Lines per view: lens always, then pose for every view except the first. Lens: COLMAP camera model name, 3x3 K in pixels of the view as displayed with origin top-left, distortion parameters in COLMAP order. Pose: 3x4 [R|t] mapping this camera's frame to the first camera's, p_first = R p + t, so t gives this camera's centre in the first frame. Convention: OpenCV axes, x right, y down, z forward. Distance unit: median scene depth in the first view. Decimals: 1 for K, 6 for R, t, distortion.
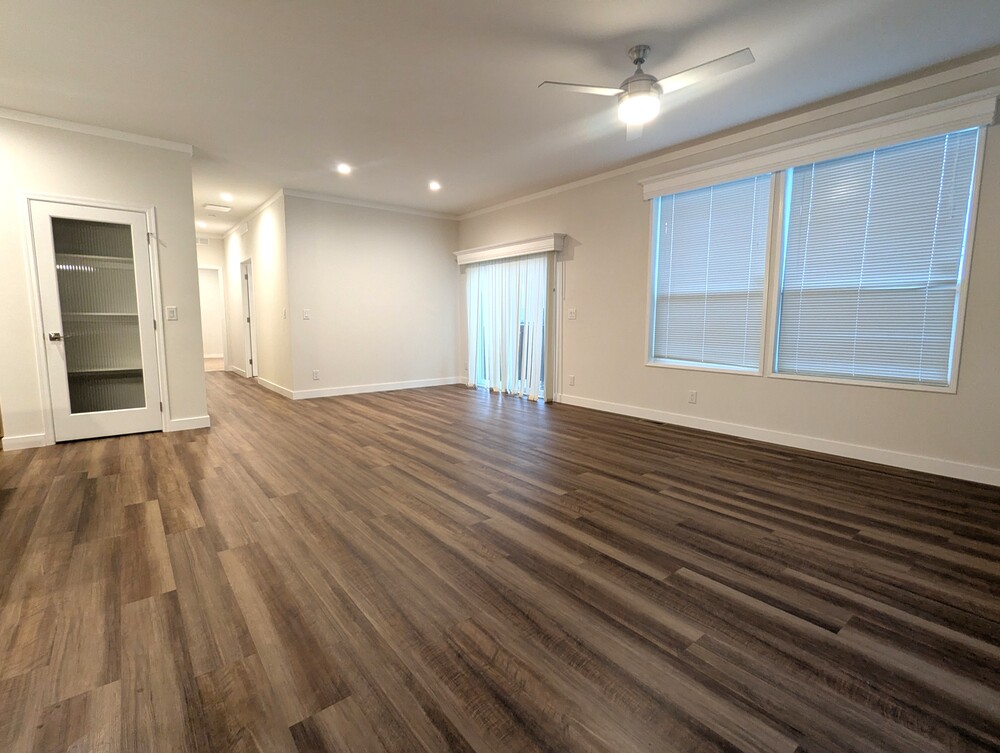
lens RADIAL K [[472.5, 0, 496.3], [0, 472.5, 375.9], [0, 0, 1]] dist [-0.013115, -0.000393]
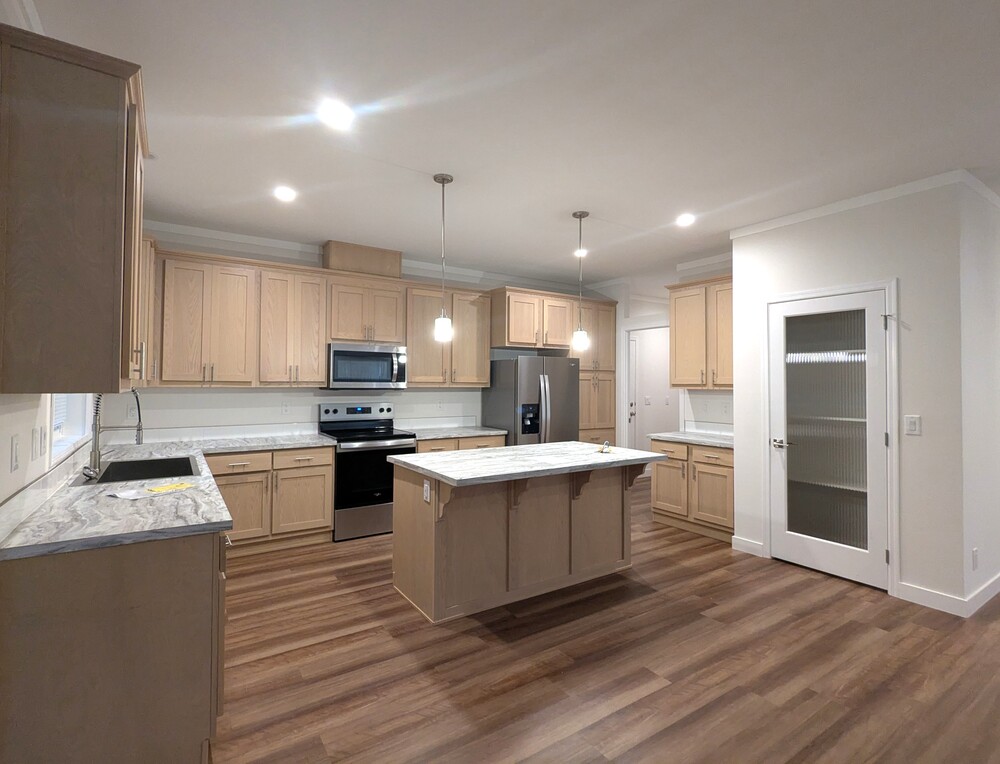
lens RADIAL K [[489.1, 0, 497.0], [0, 489.1, 371.6], [0, 0, 1]] dist [-0.003654, -0.001531]
pose [[-0.090498, -0.033730, -0.995325, 0.078637], [-0.129601, 0.991326, -0.021810, -0.130832], [0.987428, 0.127021, -0.094085, 0.515692]]
